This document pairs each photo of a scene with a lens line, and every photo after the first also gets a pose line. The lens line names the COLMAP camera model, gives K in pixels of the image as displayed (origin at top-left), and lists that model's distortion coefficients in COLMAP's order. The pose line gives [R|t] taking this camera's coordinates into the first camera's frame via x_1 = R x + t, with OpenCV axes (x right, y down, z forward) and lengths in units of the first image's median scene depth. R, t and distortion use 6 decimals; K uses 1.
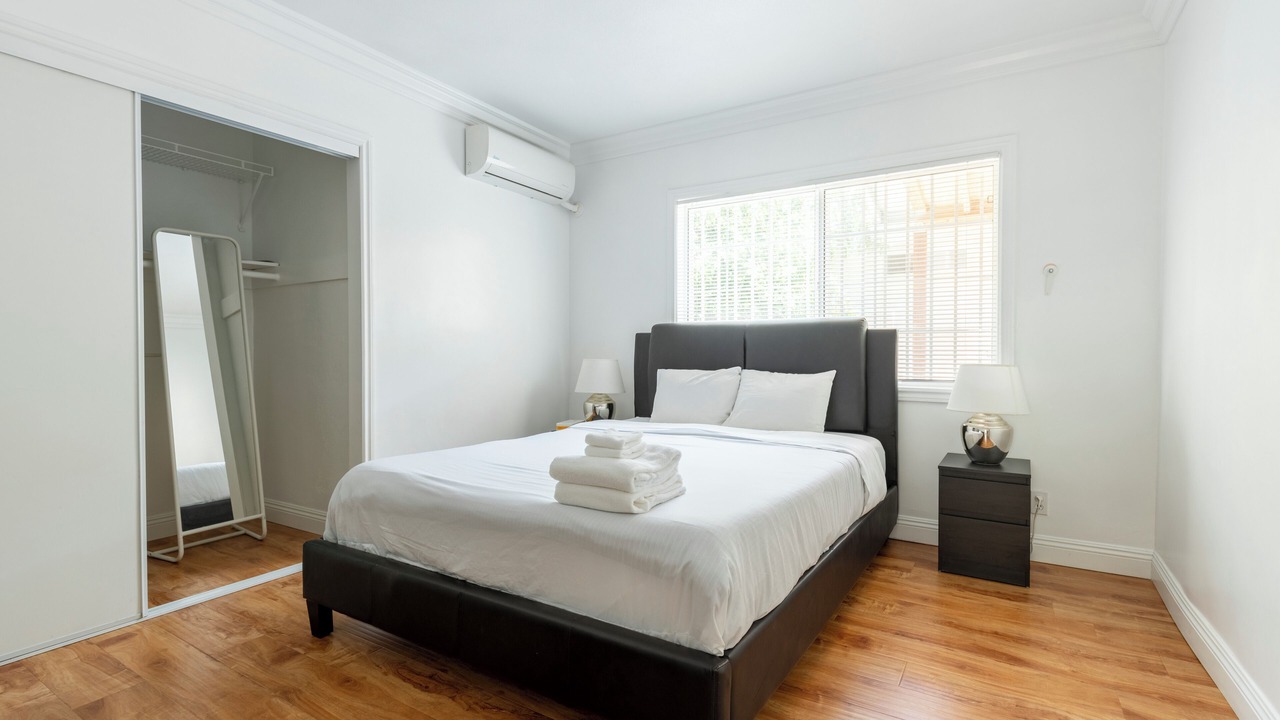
lens RADIAL K [[571.5, 0, 646.0], [0, 571.5, 362.8], [0, 0, 1]] dist [0.017344, -0.000042]
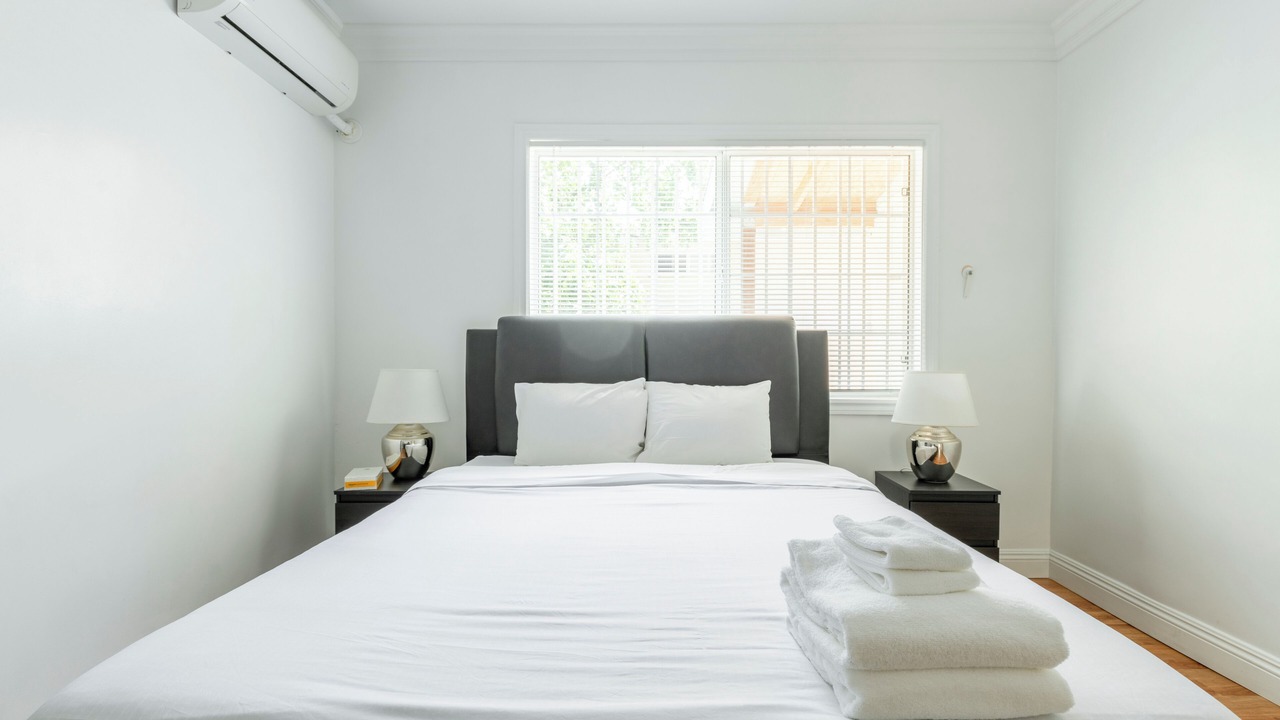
lens RADIAL K [[620.2, 0, 636.8], [0, 620.2, 364.6], [0, 0, 1]] dist [0.003041, 0.000127]
pose [[0.862984, -0.008070, 0.505167, -0.263022], [0.010754, 0.999939, -0.002396, -0.008892], [-0.505117, 0.007501, 0.863018, 0.345163]]
